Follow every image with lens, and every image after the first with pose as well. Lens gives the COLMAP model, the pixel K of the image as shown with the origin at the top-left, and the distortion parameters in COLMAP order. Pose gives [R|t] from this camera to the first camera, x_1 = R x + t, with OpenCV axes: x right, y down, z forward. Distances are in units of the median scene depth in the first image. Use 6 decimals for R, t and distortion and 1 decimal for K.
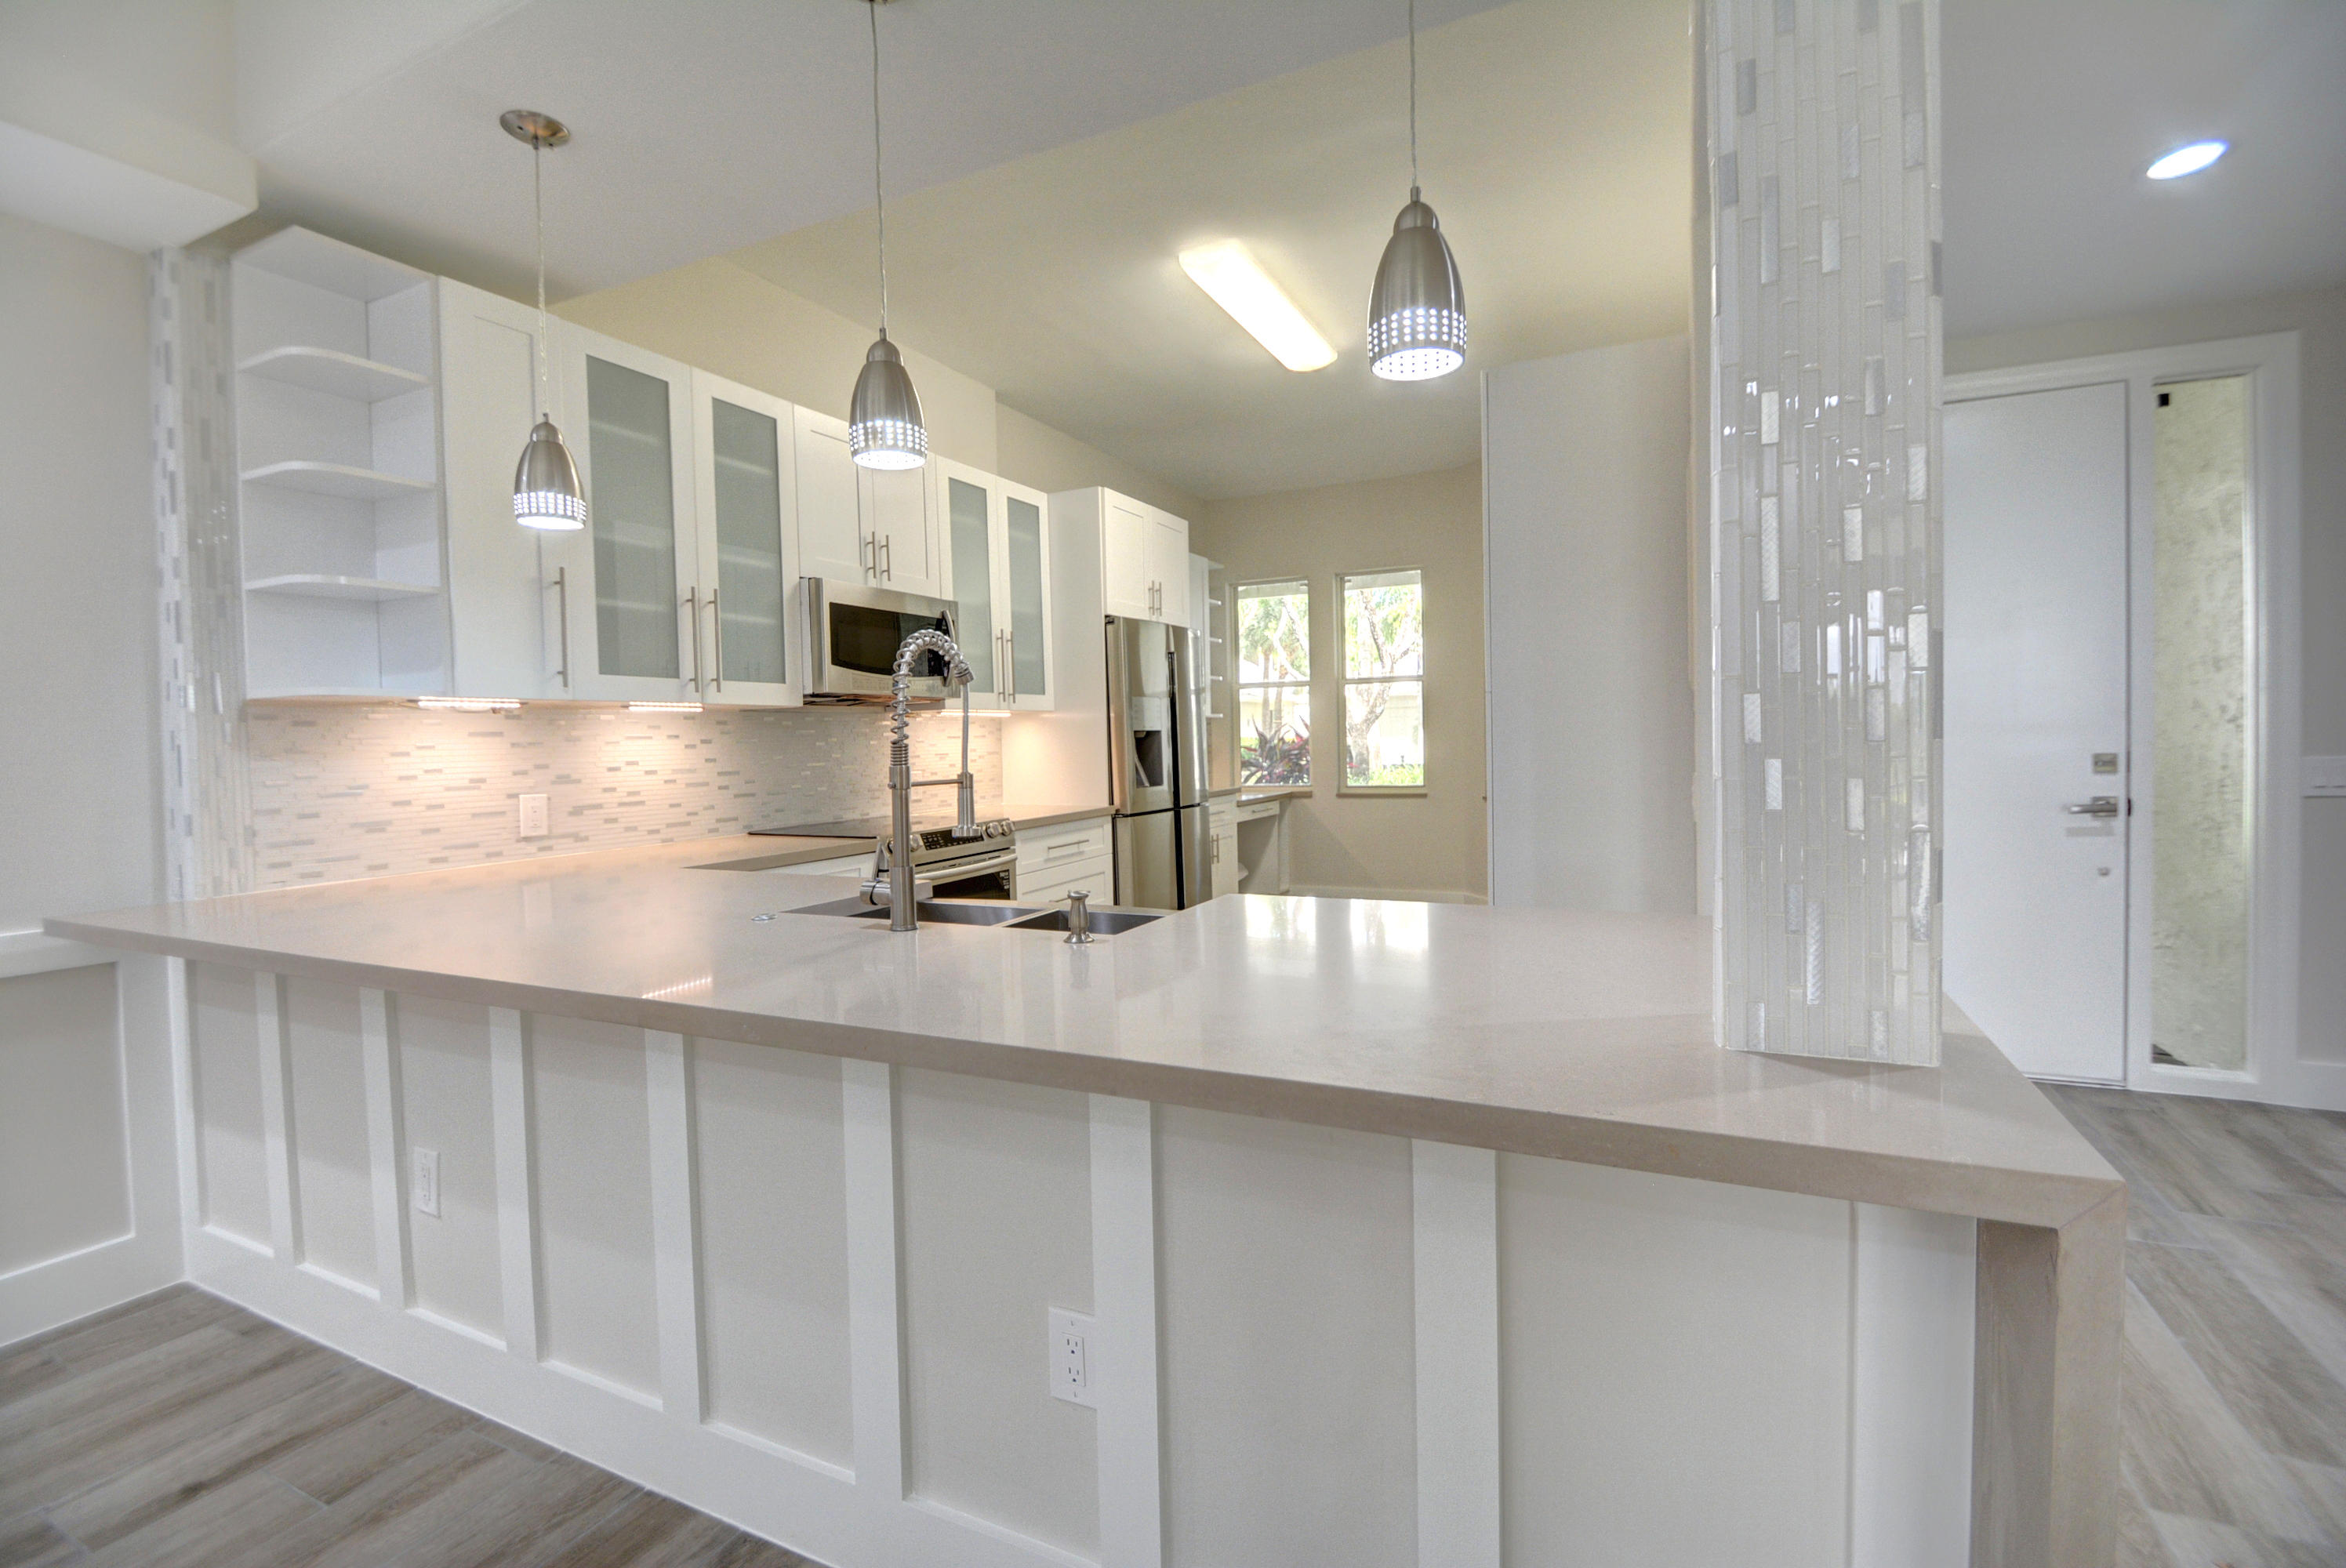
lens RADIAL K [[1037.1, 0, 1188.0], [0, 1037.1, 770.0], [0, 0, 1]] dist [0.015940, -0.017284]
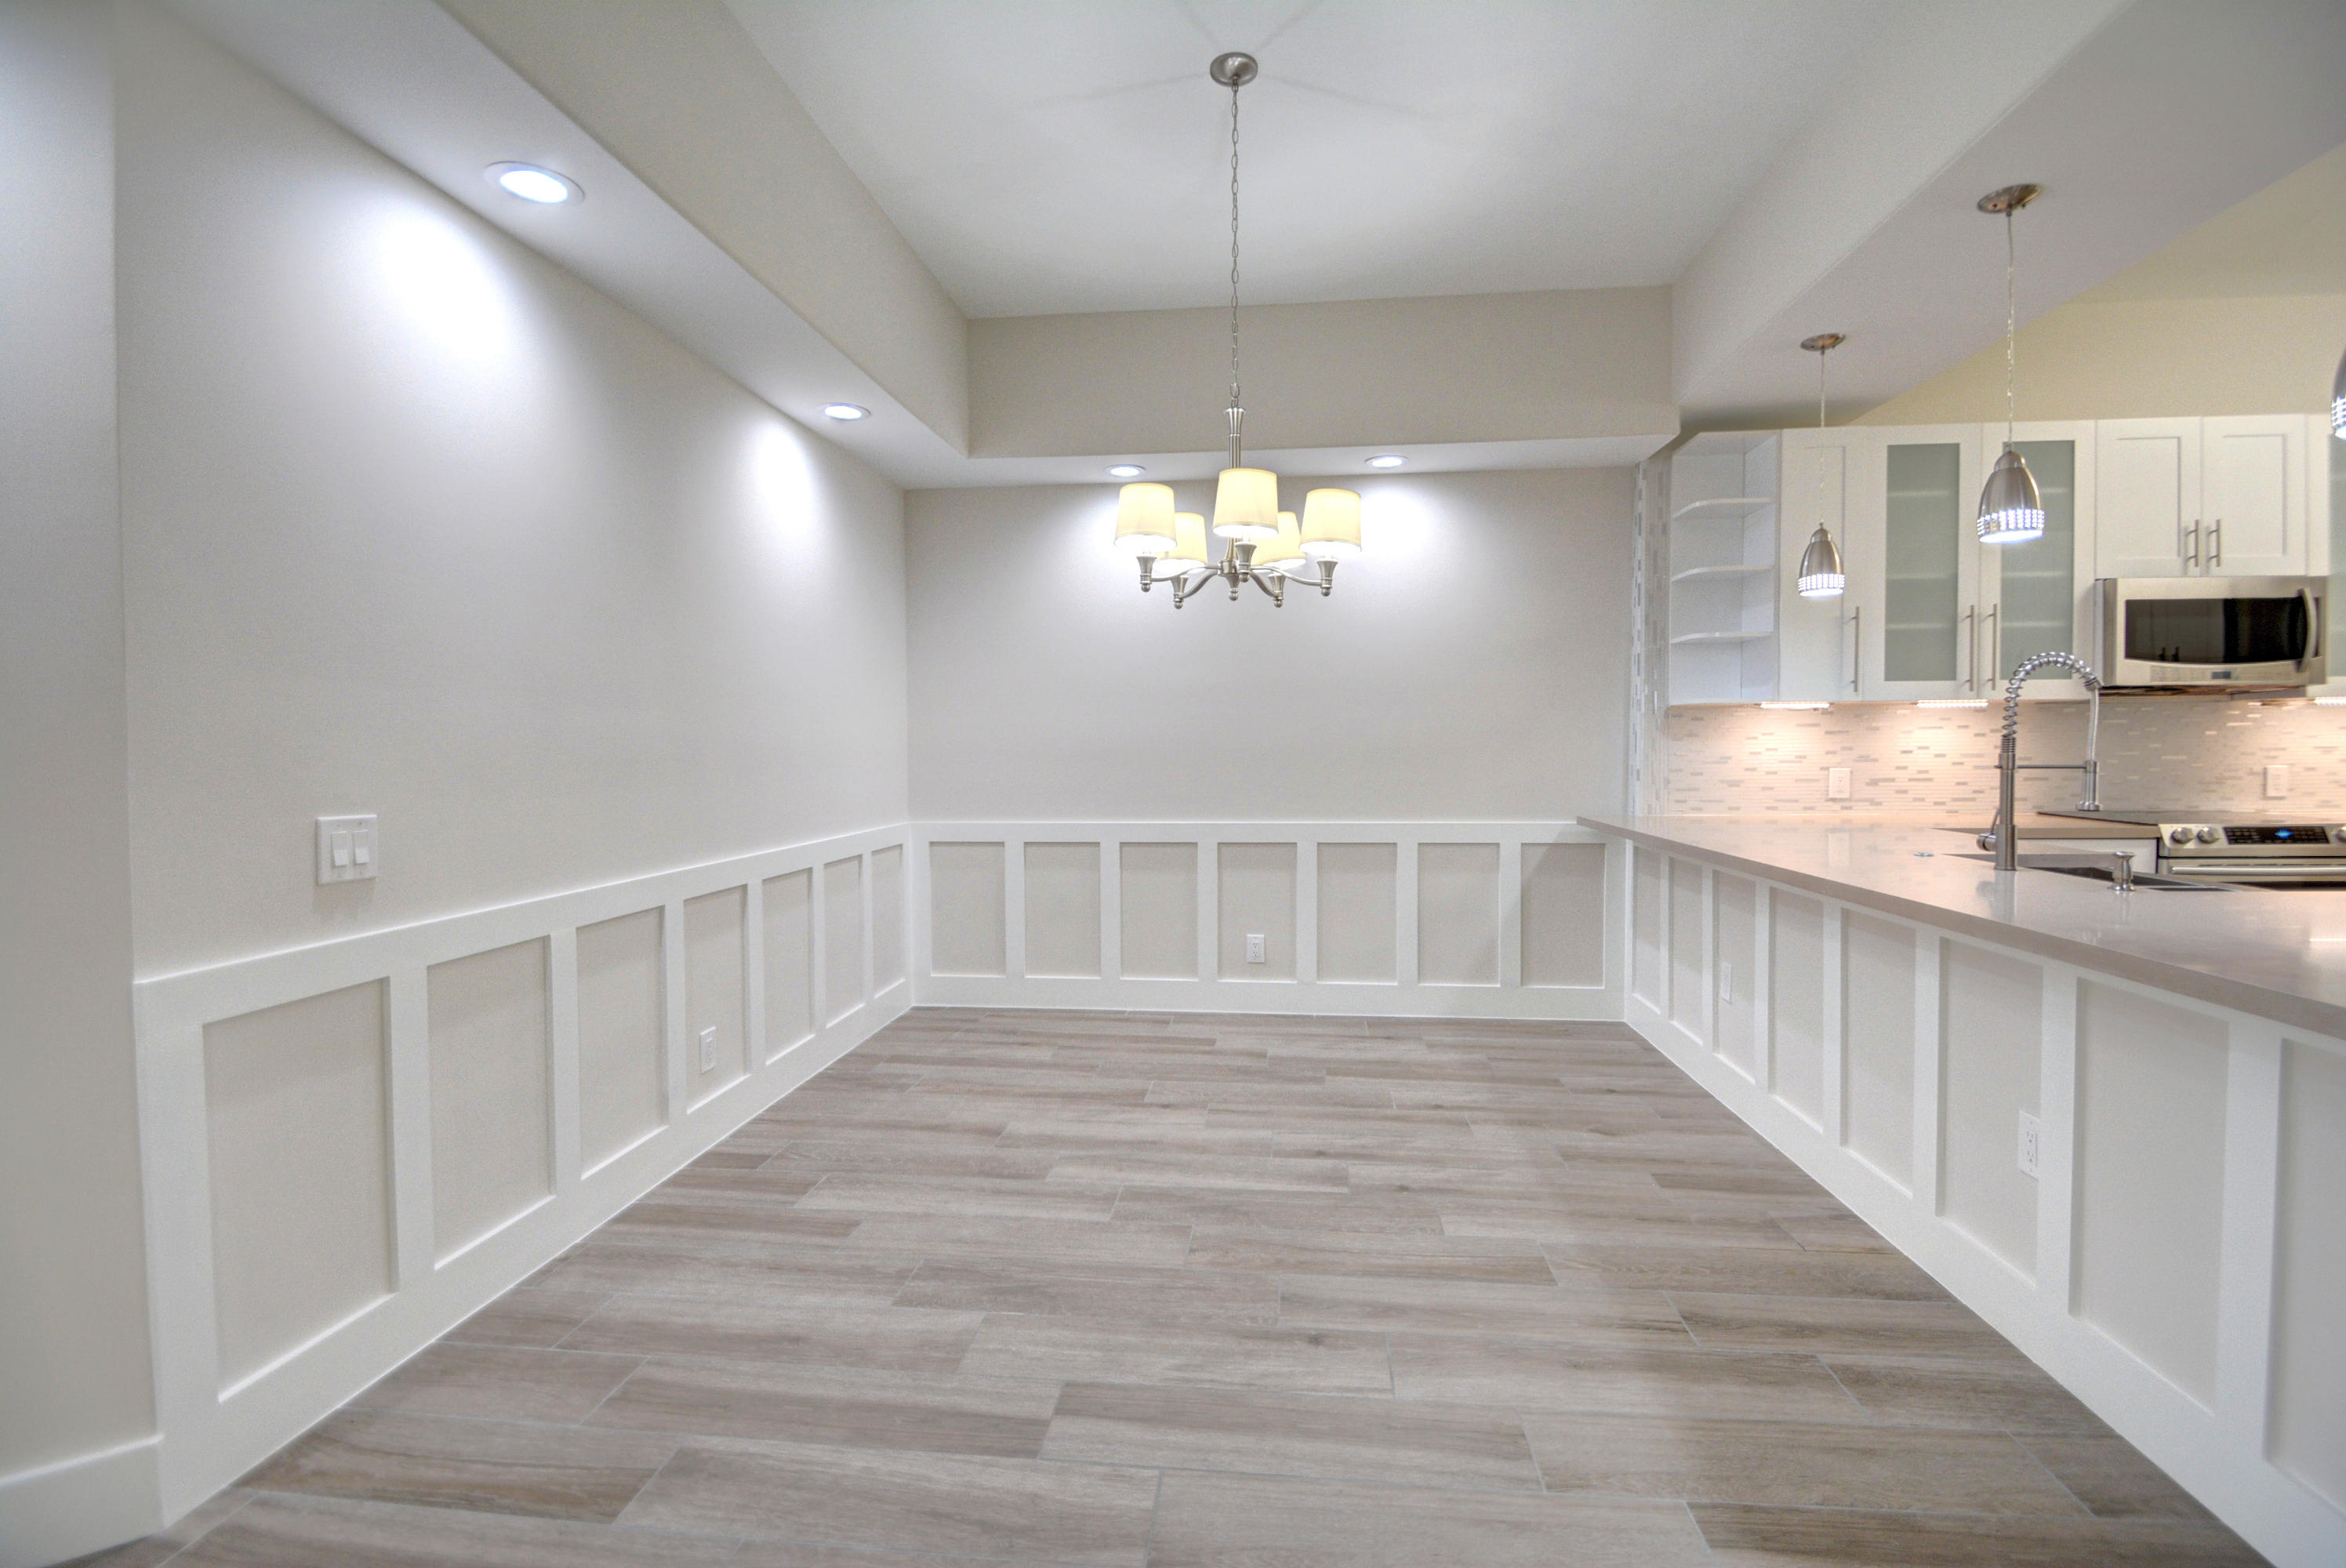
lens RADIAL K [[1037.1, 0, 1188.0], [0, 1037.1, 770.0], [0, 0, 1]] dist [0.015940, -0.017284]
pose [[0.344413, 0.045068, -0.937736, 0.387979], [-0.028662, 0.998886, 0.037480, -0.001364], [0.938381, 0.013969, 0.345321, -0.308090]]
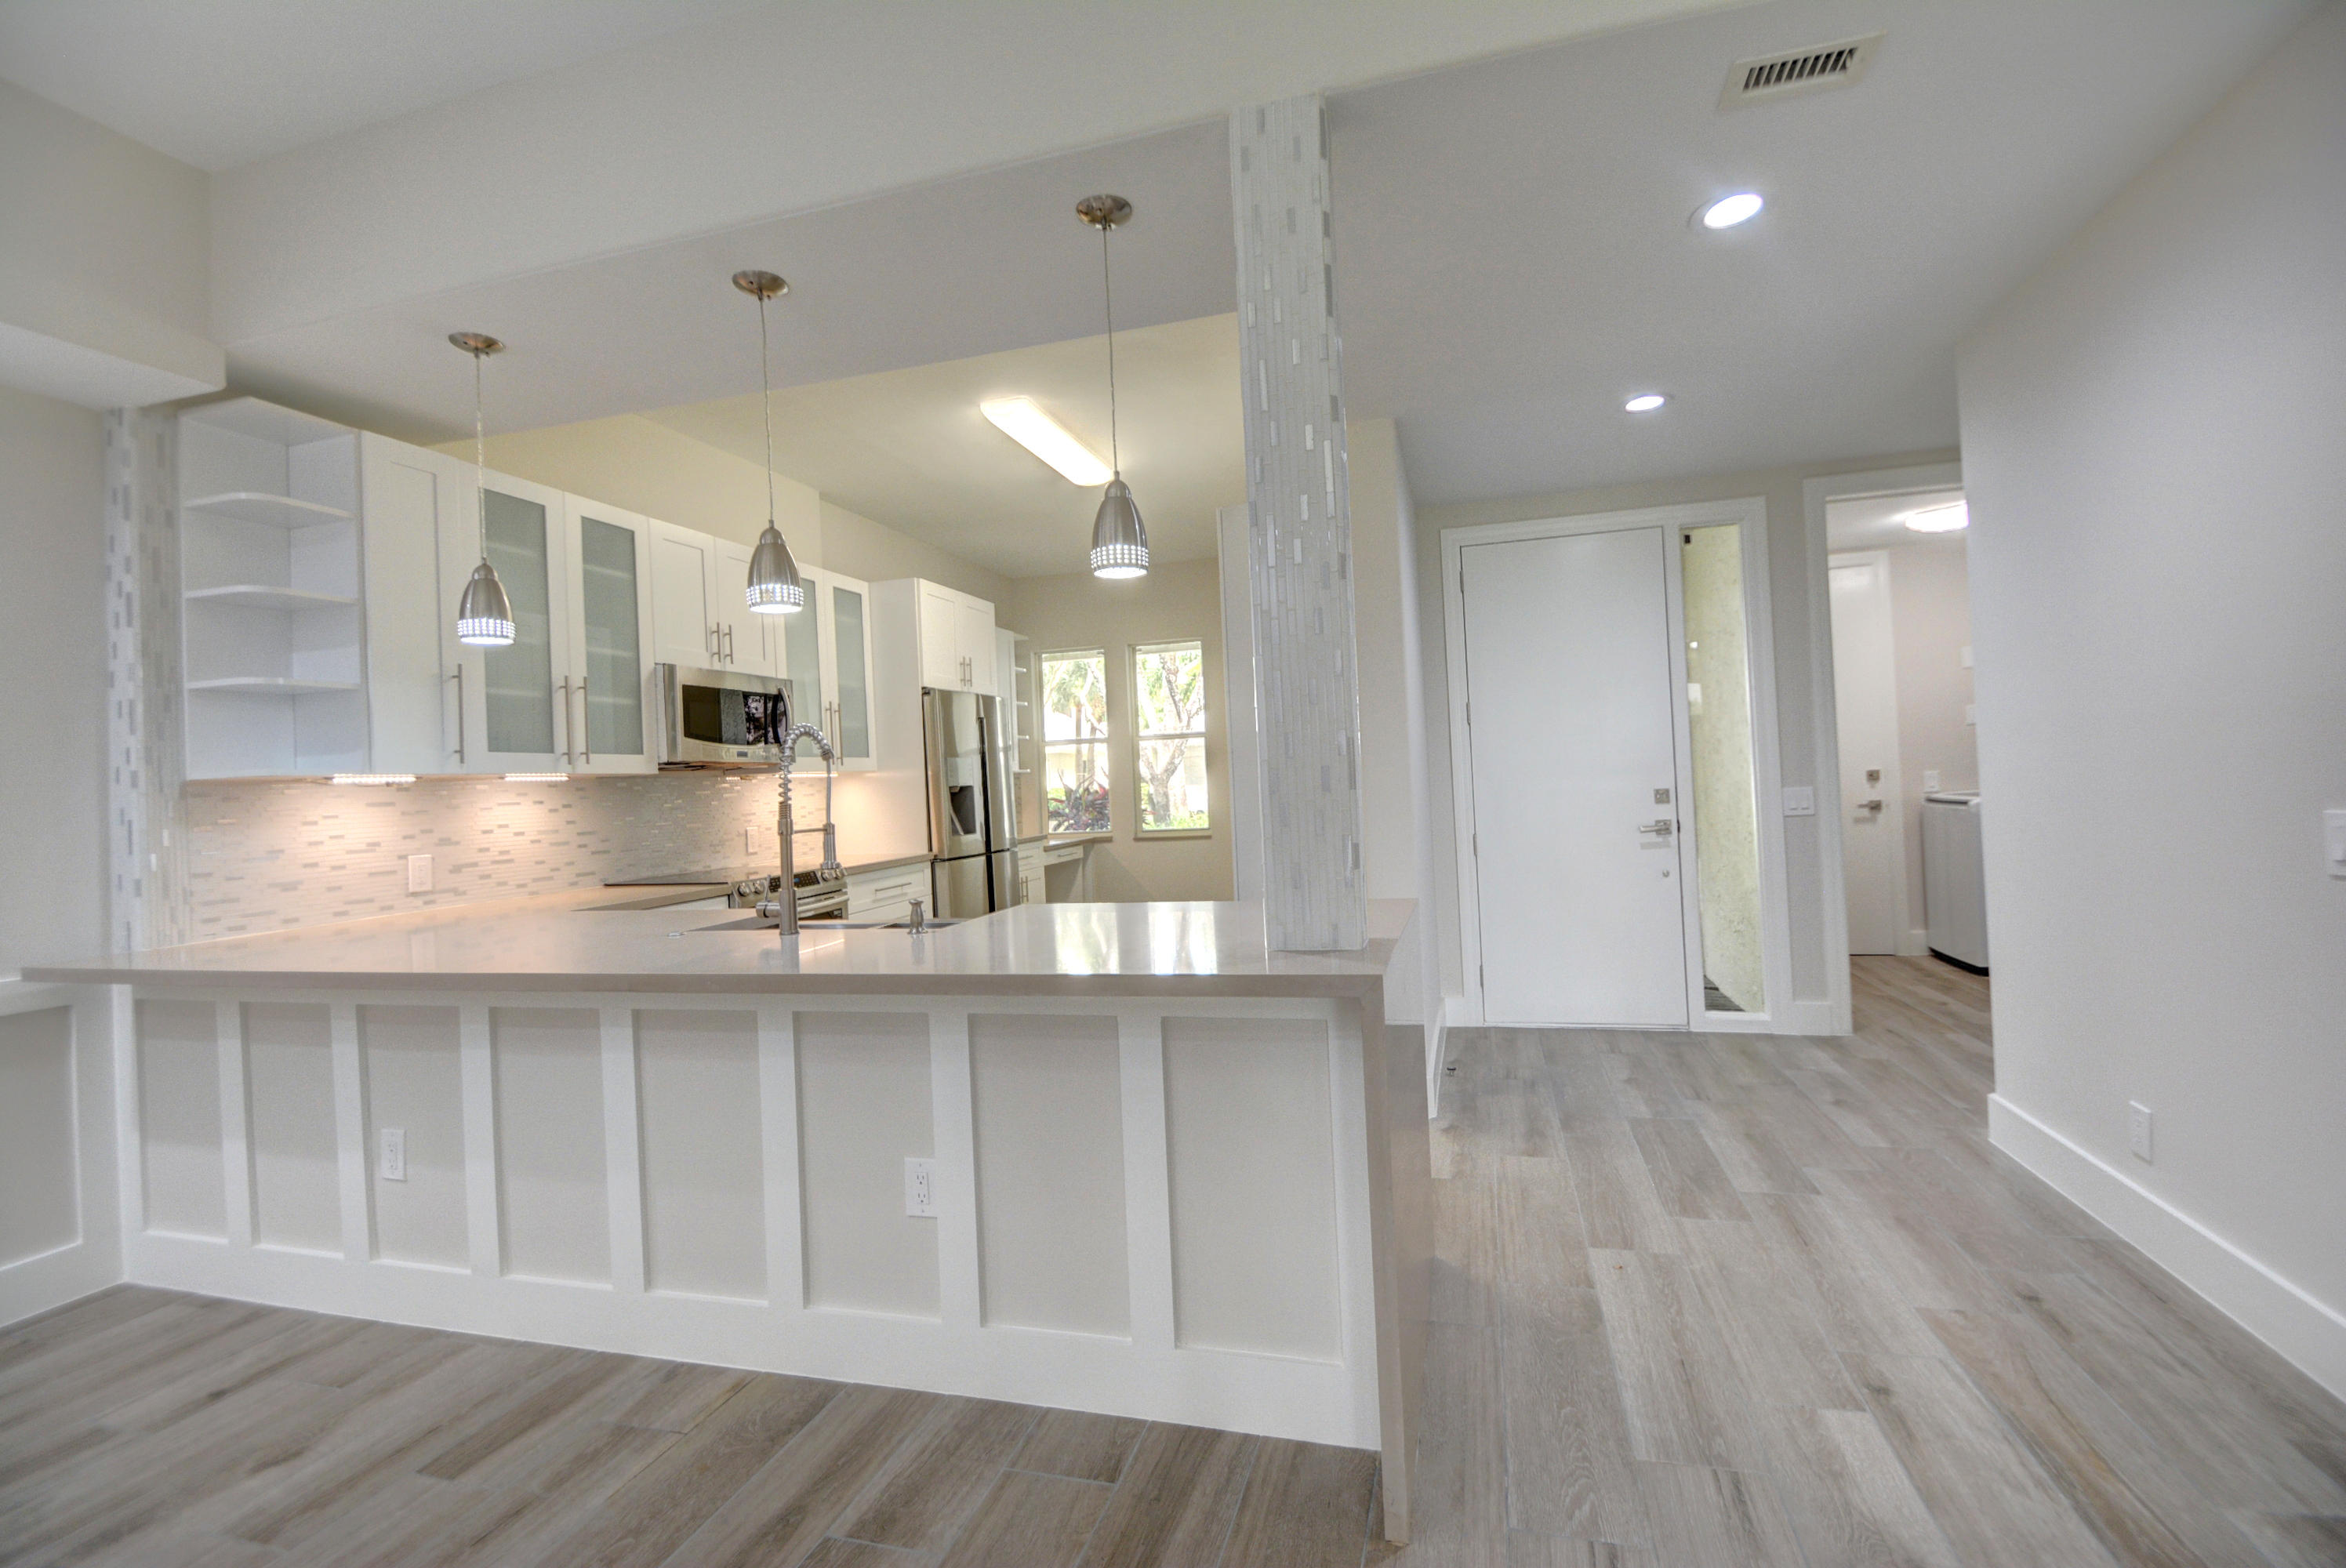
lens RADIAL K [[1037.1, 0, 1188.0], [0, 1037.1, 770.0], [0, 0, 1]] dist [0.015940, -0.017284]
pose [[0.984268, -0.019545, 0.175599, 0.011327], [0.027891, 0.998589, -0.045190, 0.004877], [-0.174468, 0.049376, 0.983424, -0.300910]]
